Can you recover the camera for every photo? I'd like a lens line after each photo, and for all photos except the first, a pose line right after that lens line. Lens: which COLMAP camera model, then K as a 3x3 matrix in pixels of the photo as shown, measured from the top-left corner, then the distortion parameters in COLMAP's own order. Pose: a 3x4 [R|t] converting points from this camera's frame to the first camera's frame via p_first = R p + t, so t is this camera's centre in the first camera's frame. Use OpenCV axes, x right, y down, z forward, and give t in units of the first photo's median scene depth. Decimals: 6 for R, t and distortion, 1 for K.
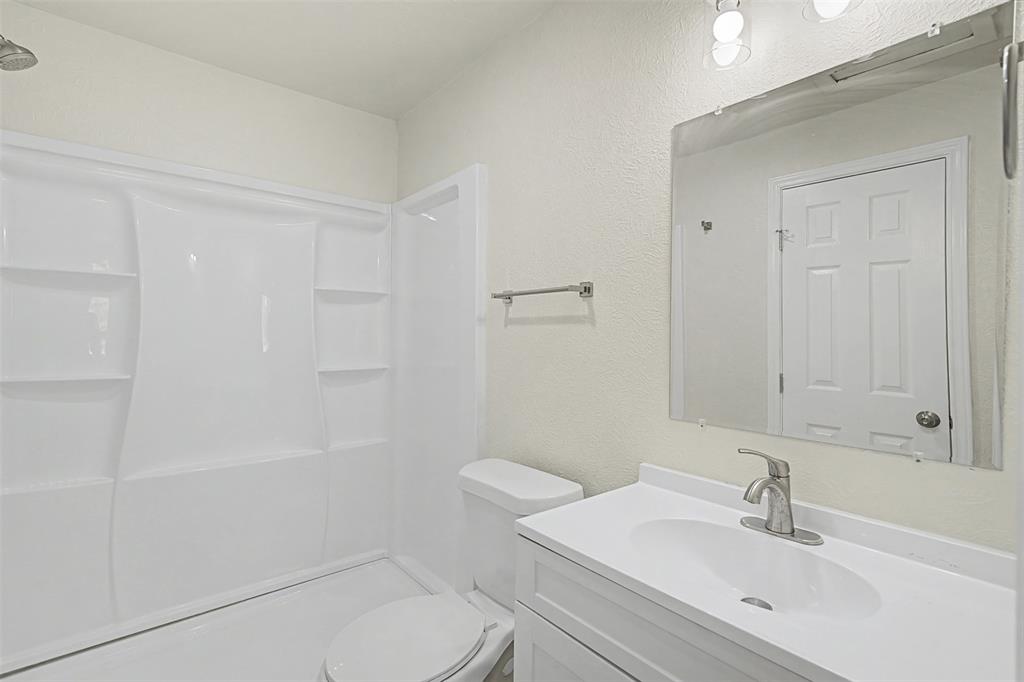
lens RADIAL K [[460.0, 0, 512.0], [0, 460.0, 341.0], [0, 0, 1]] dist [-0.004032, -0.000449]
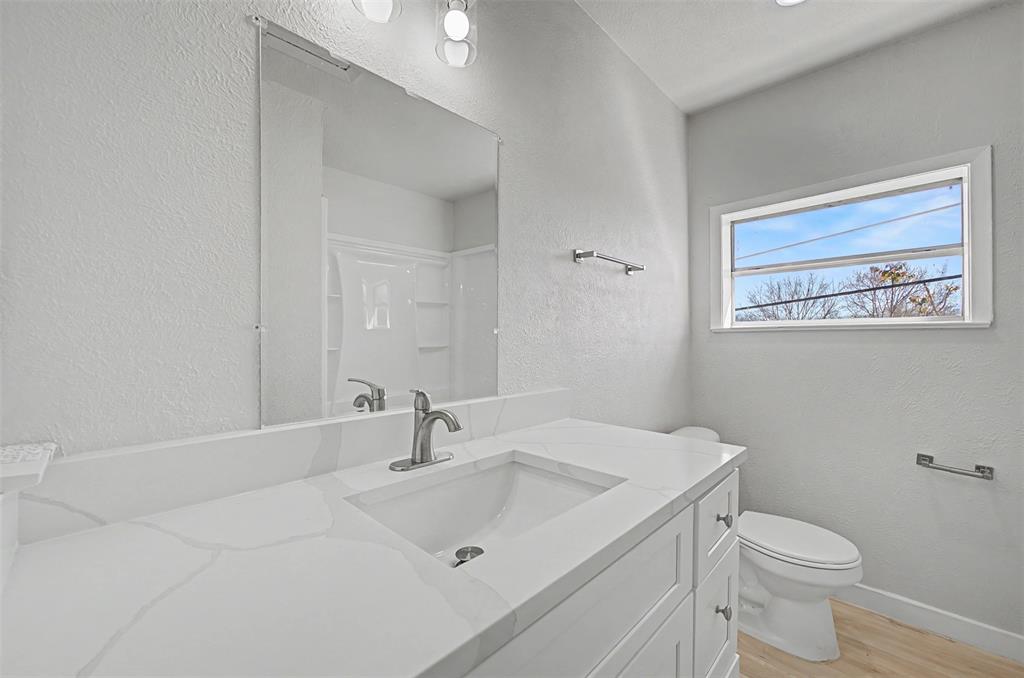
lens RADIAL K [[414.9, 0, 512.0], [0, 414.9, 339.0], [0, 0, 1]] dist [0.000823, -0.000094]
pose [[0.986564, -0.016414, 0.162551, -0.313029], [0.017025, 0.999852, -0.002363, 0.041899], [-0.162488, 0.005098, 0.986697, -0.646059]]
